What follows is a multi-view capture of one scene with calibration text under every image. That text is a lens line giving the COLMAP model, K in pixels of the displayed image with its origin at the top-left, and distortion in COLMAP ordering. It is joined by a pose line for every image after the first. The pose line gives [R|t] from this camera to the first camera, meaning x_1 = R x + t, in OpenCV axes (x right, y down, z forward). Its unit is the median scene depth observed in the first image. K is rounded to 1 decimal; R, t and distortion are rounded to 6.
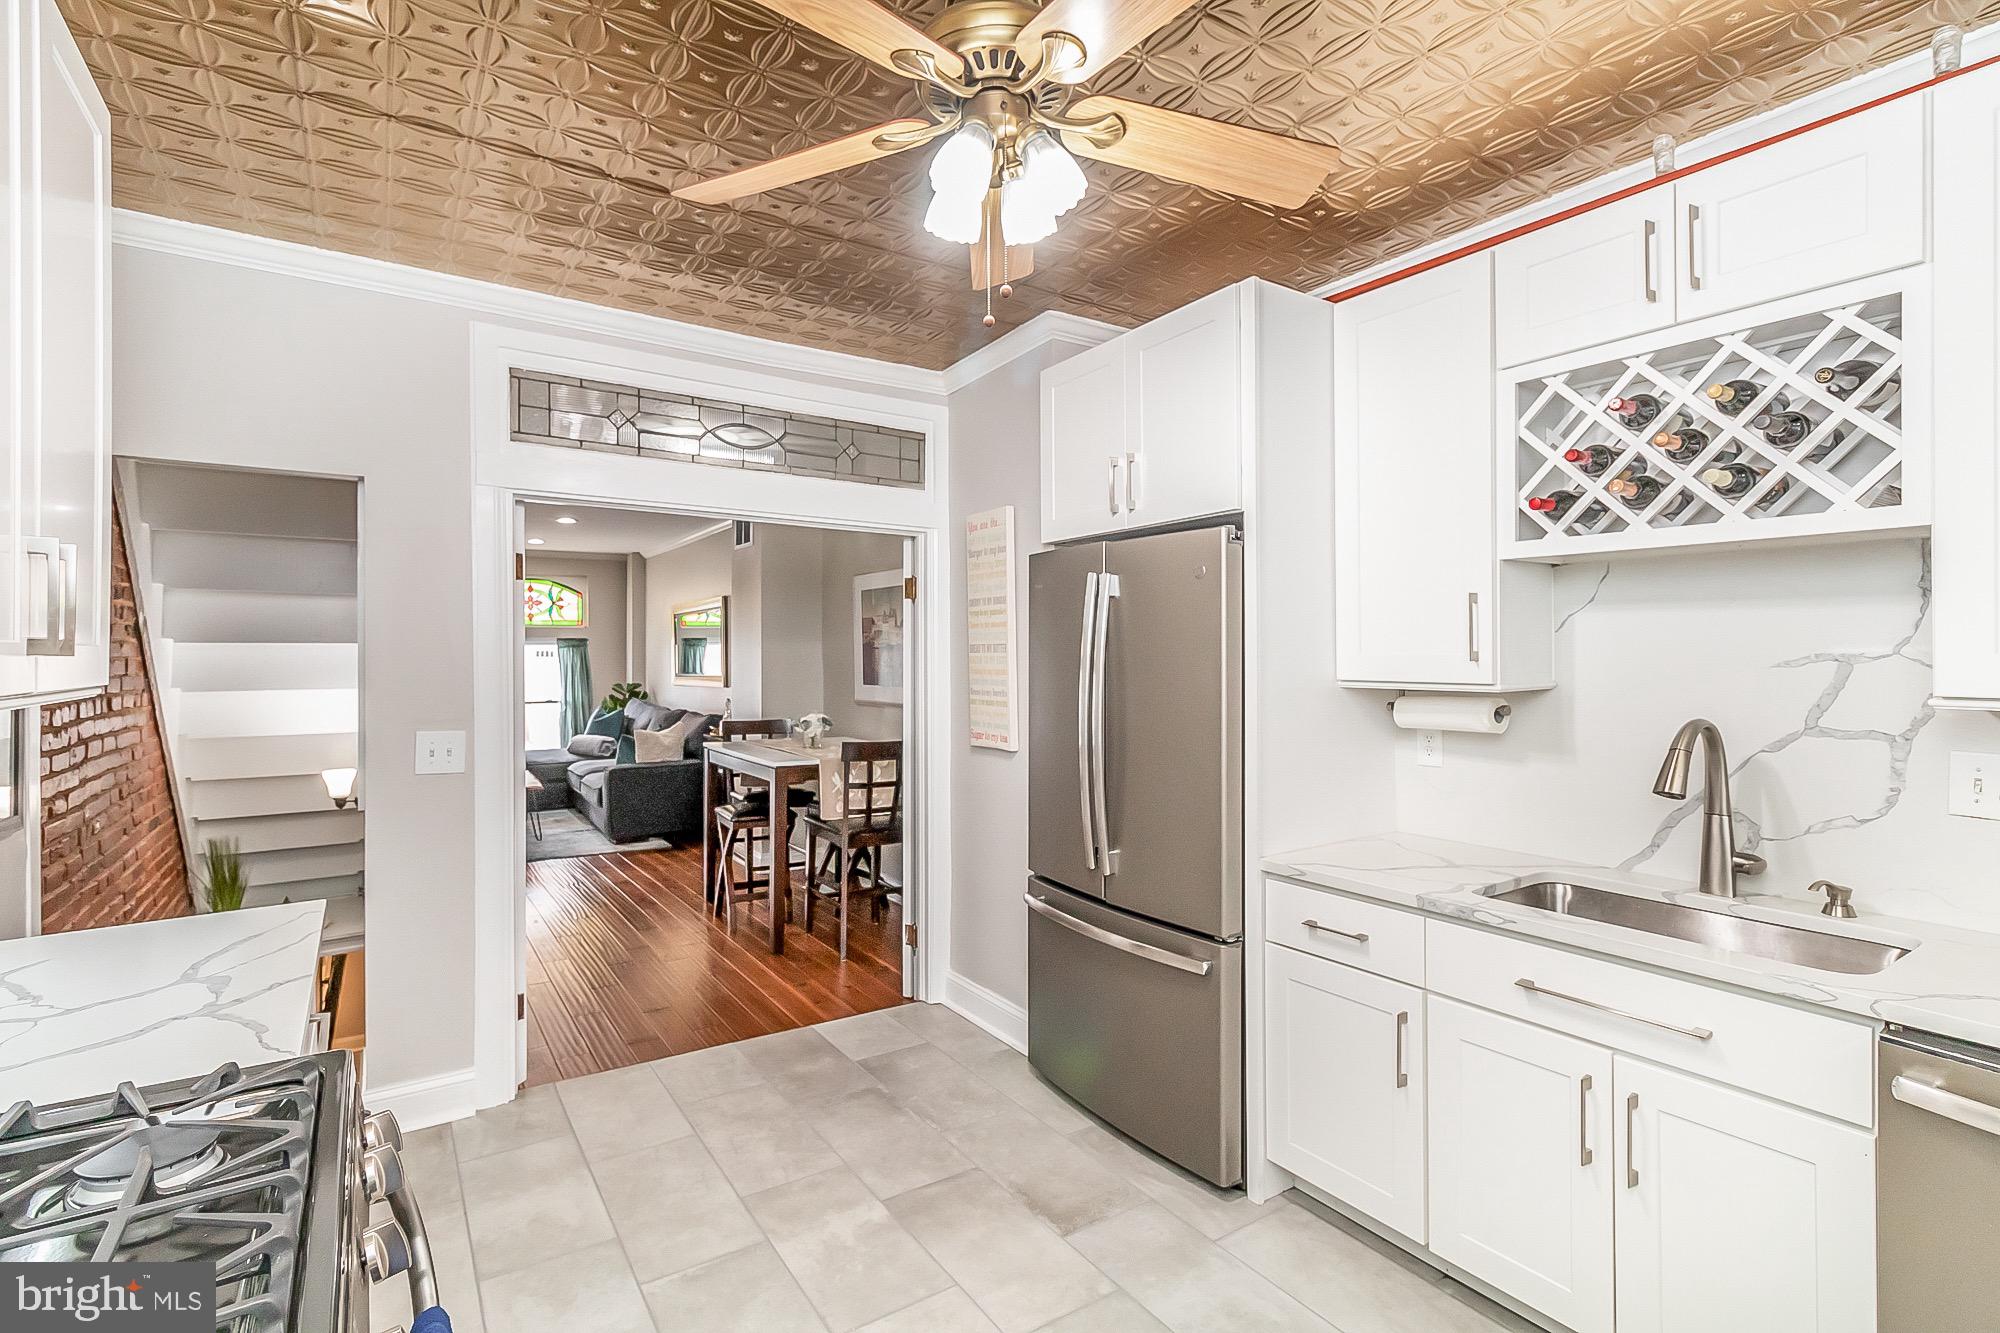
lens RADIAL K [[930.9, 0, 1005.5], [0, 930.9, 657.4], [0, 0, 1]] dist [-0.000397, 0.000034]
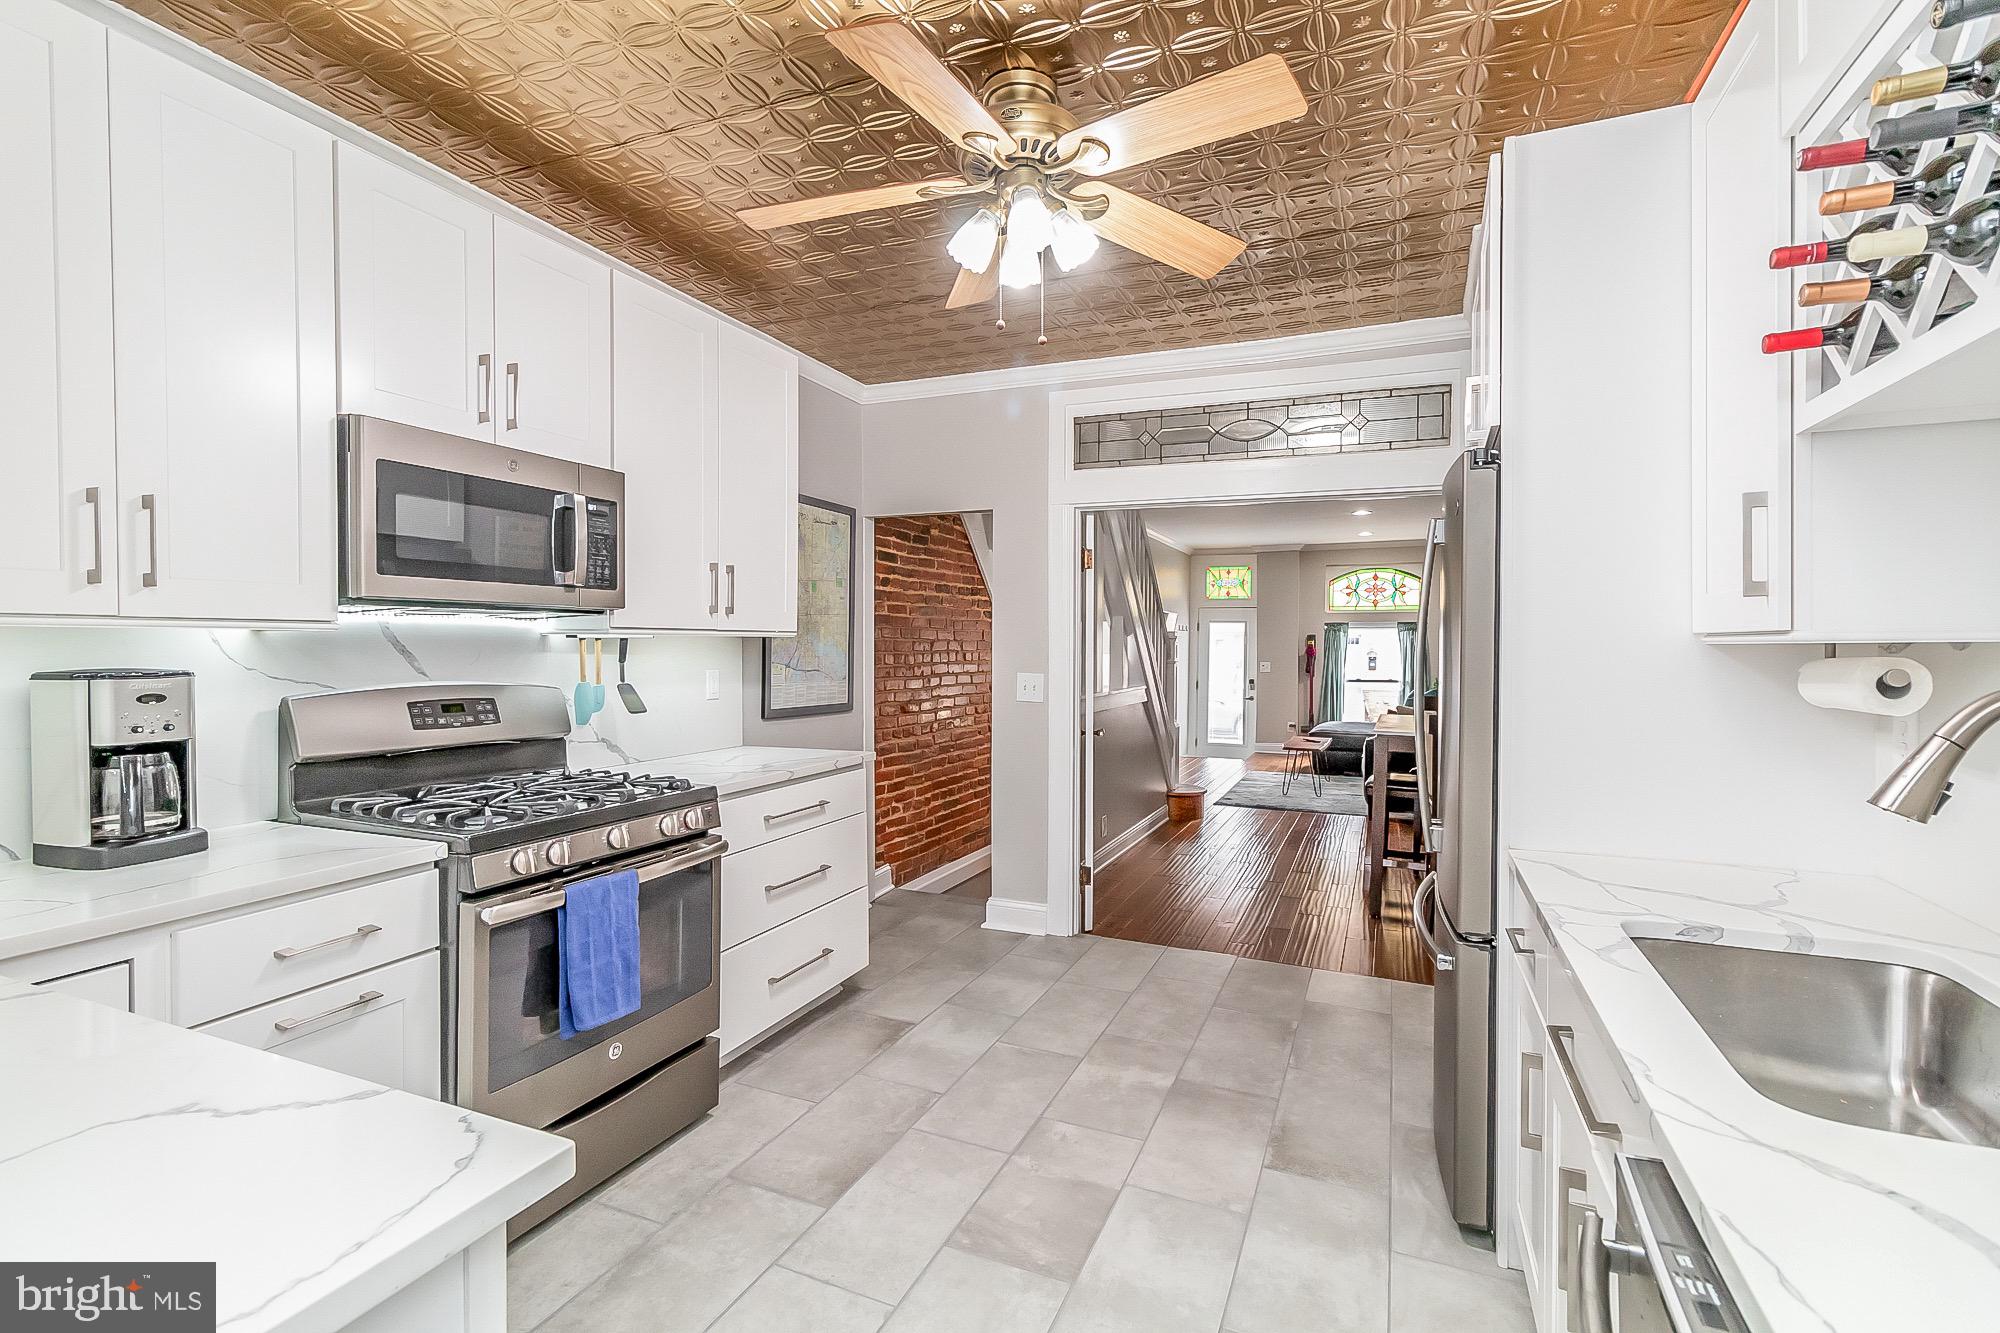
lens RADIAL K [[916.4, 0, 1000.0], [0, 916.4, 666.5], [0, 0, 1]] dist [0.000411, -0.000003]
pose [[0.542027, 0.023760, -0.840025, 0.224667], [-0.007216, 0.999695, 0.023620, 0.012490], [0.840330, -0.006741, 0.542033, 0.060347]]
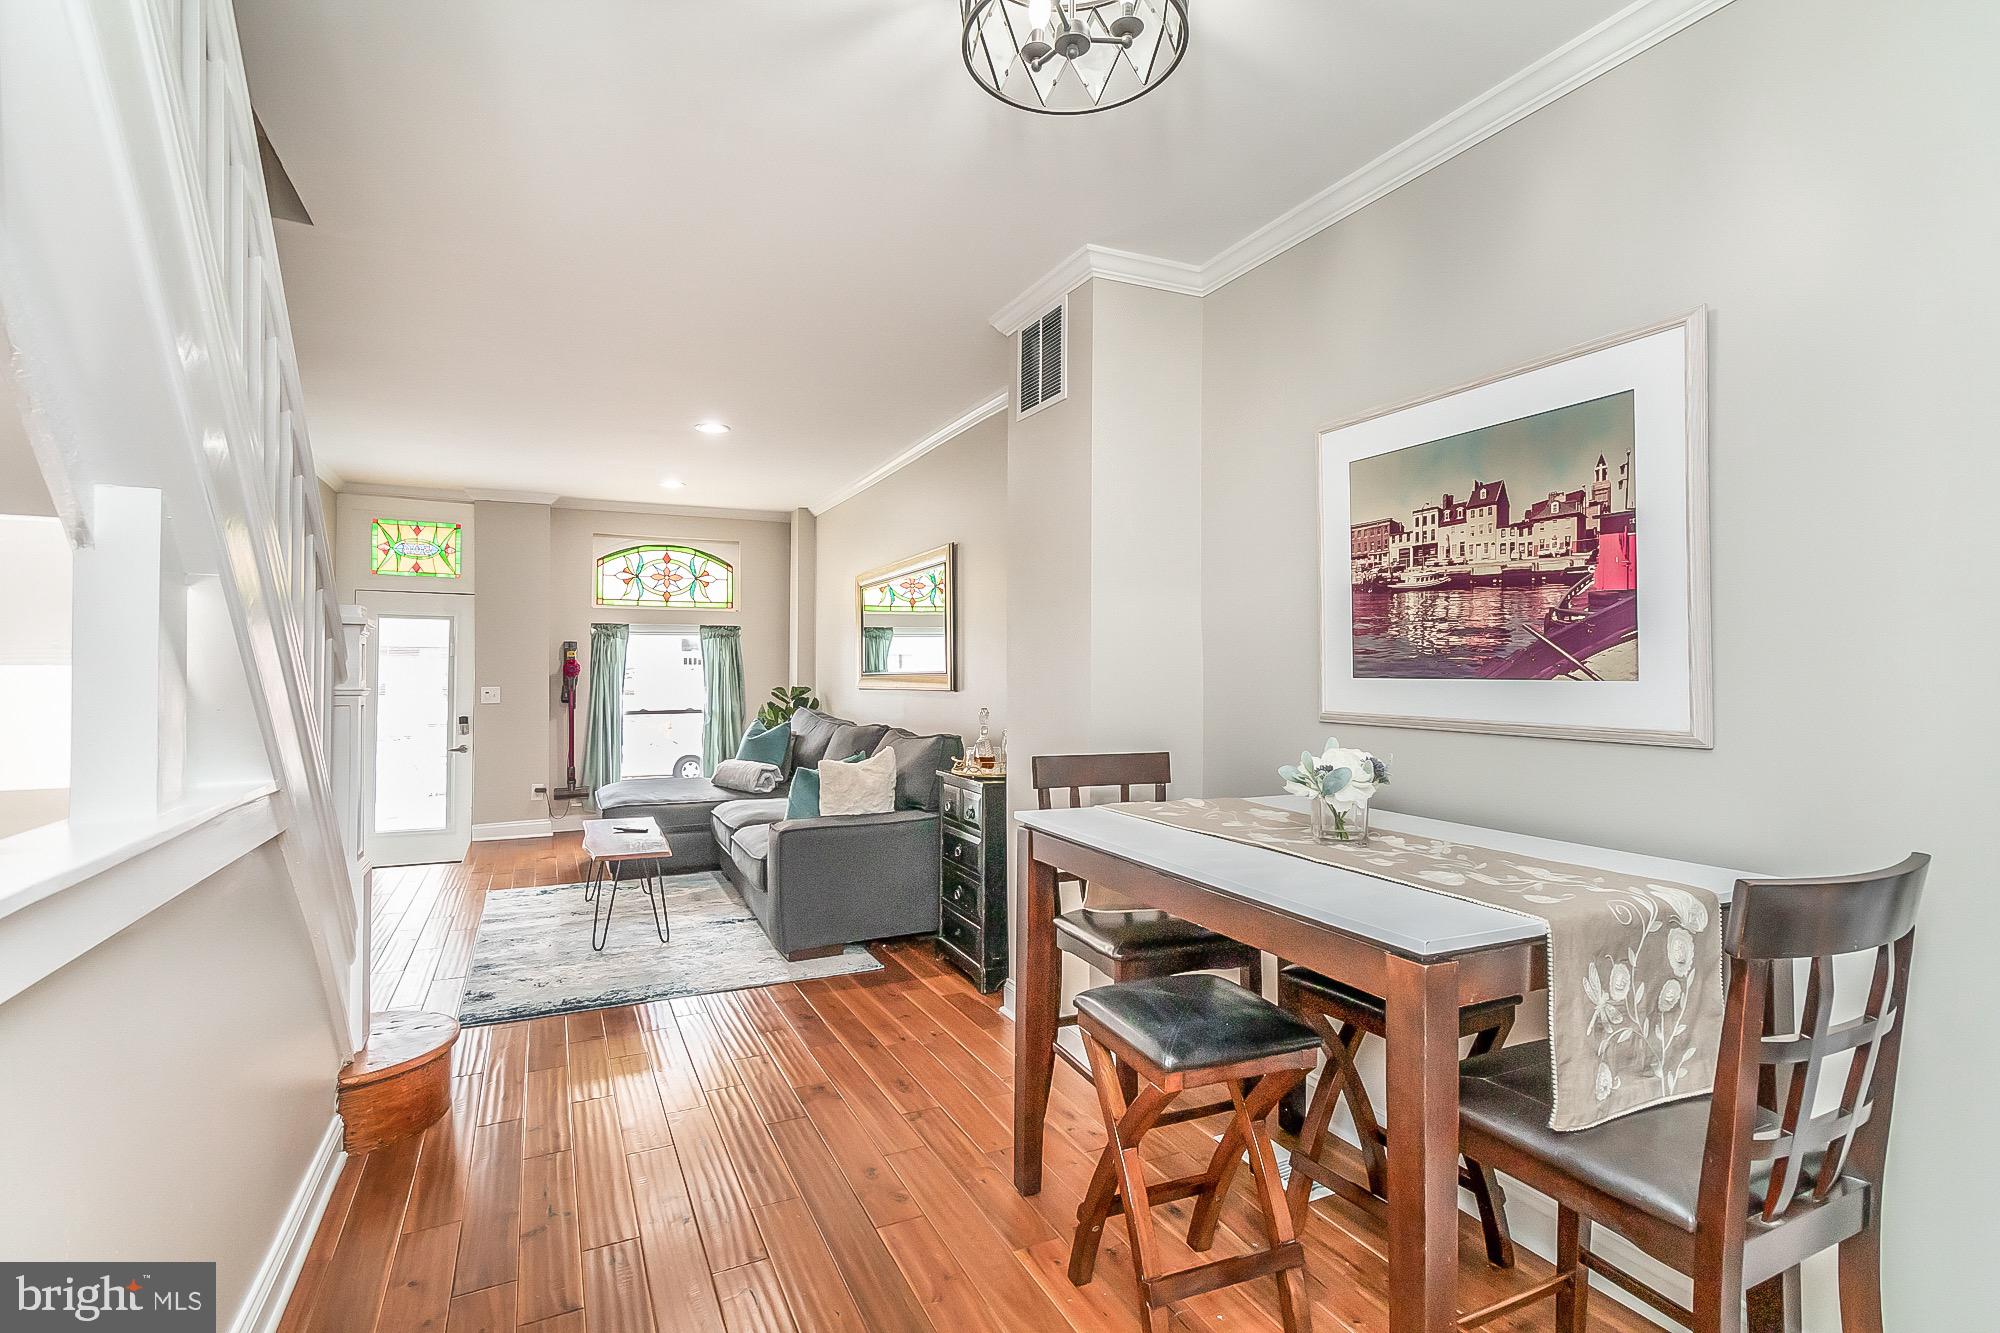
lens RADIAL K [[930.9, 0, 1005.5], [0, 930.9, 657.4], [0, 0, 1]] dist [-0.000397, 0.000034]
pose [[0.990764, 0.002221, -0.135579, -0.199884], [-0.004232, 0.999885, -0.014546, 0.020570], [0.135531, 0.014986, 0.990660, 0.425613]]
